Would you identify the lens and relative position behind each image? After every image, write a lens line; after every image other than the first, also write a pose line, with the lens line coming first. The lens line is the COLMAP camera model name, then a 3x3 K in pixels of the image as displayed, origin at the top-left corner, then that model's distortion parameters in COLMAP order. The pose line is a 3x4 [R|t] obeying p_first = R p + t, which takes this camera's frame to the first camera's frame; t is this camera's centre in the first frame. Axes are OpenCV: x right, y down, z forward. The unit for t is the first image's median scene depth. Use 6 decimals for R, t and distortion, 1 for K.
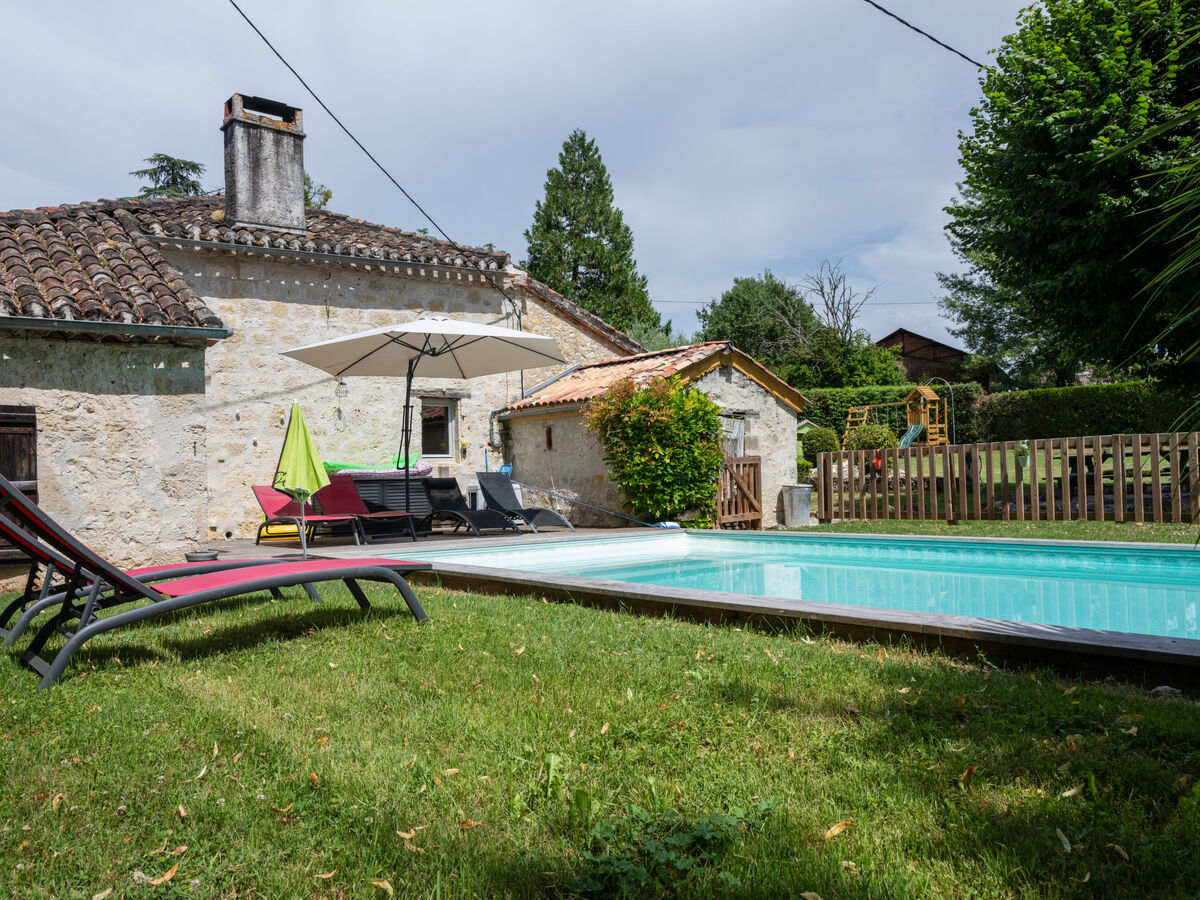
lens RADIAL K [[950.8, 0, 600.0], [0, 950.8, 450.0], [0, 0, 1]] dist [-0.007450, -0.000323]
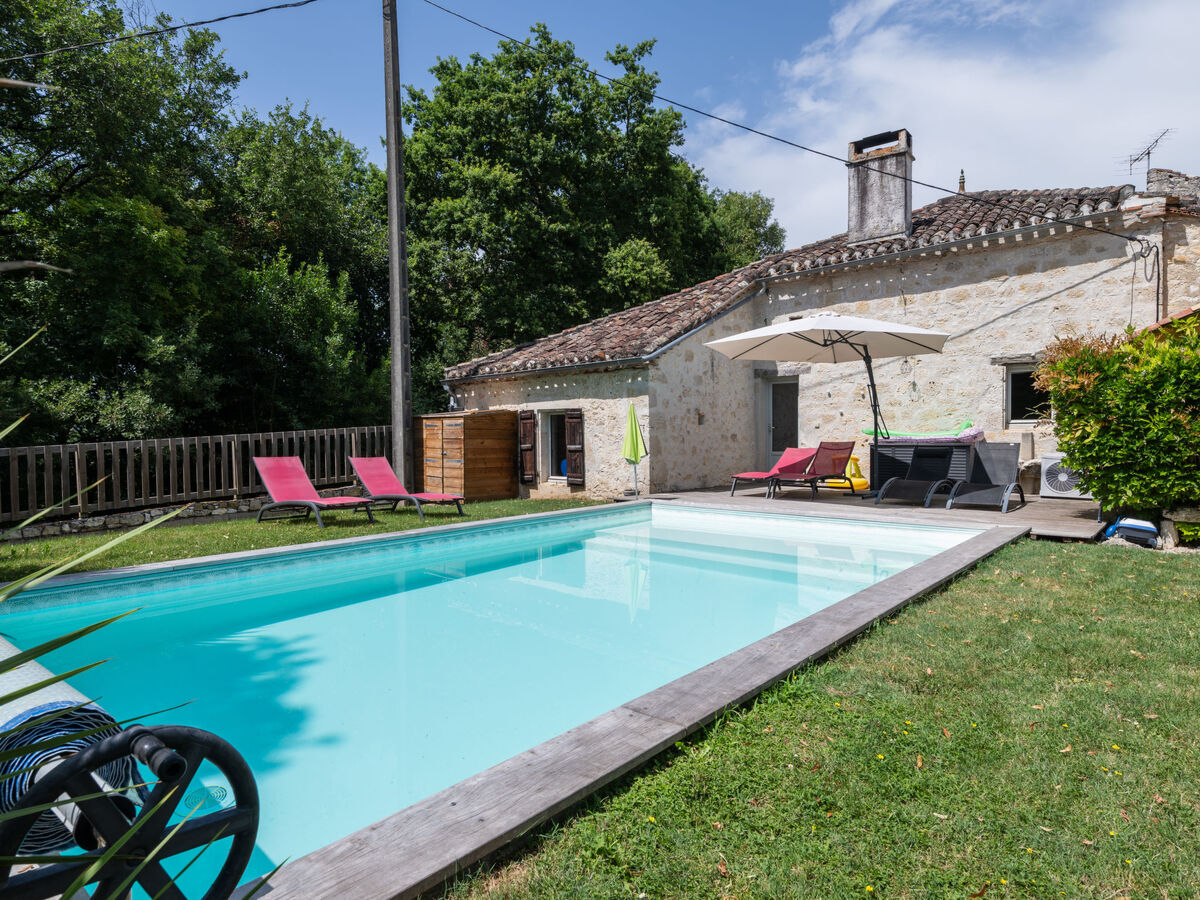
lens RADIAL K [[738.4, 0, 600.0], [0, 738.4, 450.0], [0, 0, 1]] dist [-0.000835, 0.000291]
pose [[0.167764, 0.051914, -0.984459, 0.567690], [0.039024, 0.997480, 0.059251, -0.029645], [0.985054, -0.048358, 0.165316, 0.470014]]
